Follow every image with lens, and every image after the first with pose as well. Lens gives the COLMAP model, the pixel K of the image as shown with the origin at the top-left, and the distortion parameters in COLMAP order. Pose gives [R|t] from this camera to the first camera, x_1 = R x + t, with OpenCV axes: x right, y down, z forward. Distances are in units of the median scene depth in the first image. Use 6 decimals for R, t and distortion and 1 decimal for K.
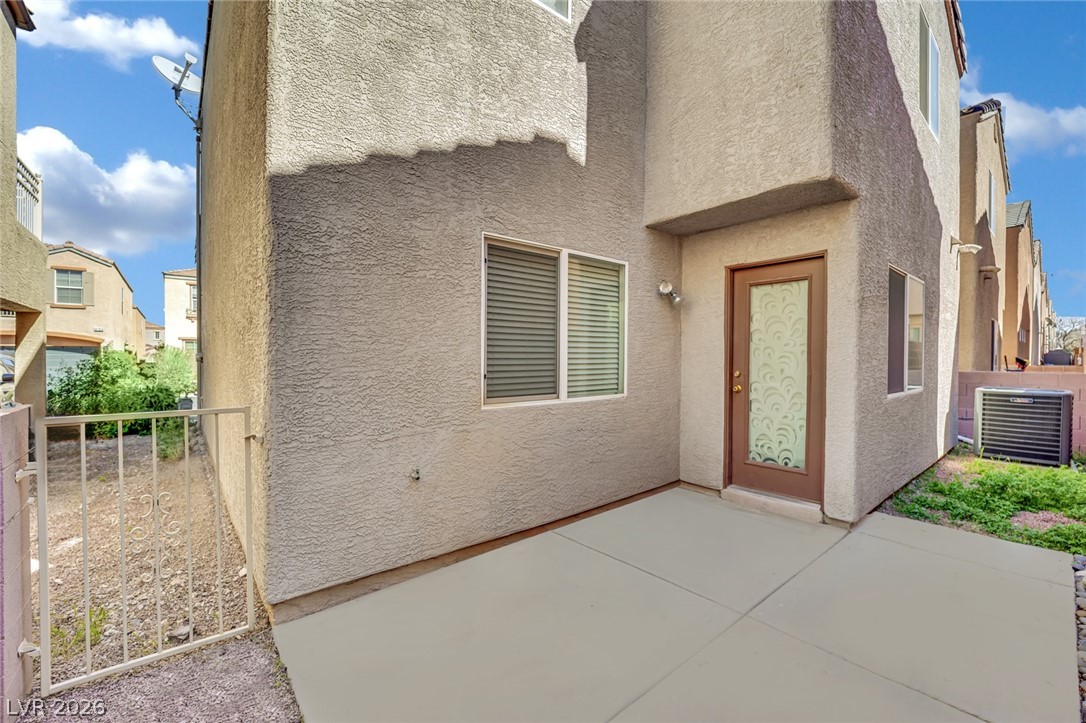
lens RADIAL K [[446.2, 0, 548.7], [0, 446.2, 357.8], [0, 0, 1]] dist [-0.014693, -0.001016]
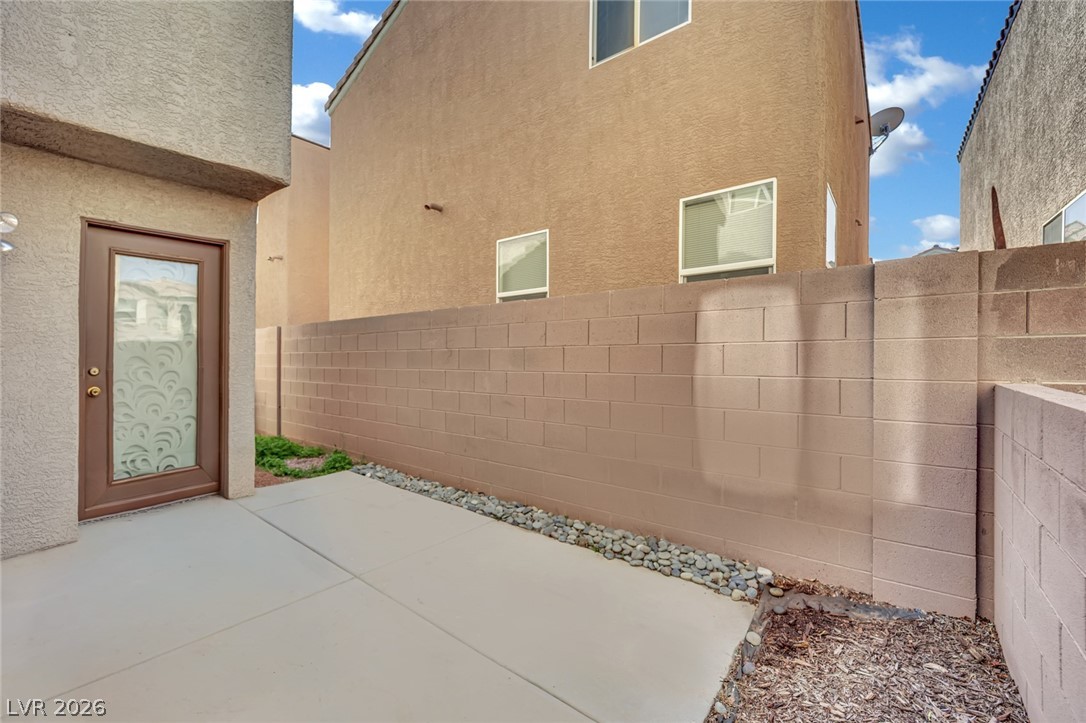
lens RADIAL K [[446.2, 0, 541.1], [0, 446.2, 357.6], [0, 0, 1]] dist [-0.014693, -0.001016]
pose [[-0.203135, -0.008716, 0.979112, -0.445415], [0.005232, 0.999936, 0.009987, 0.011968], [-0.979137, 0.007151, -0.203076, 0.468214]]
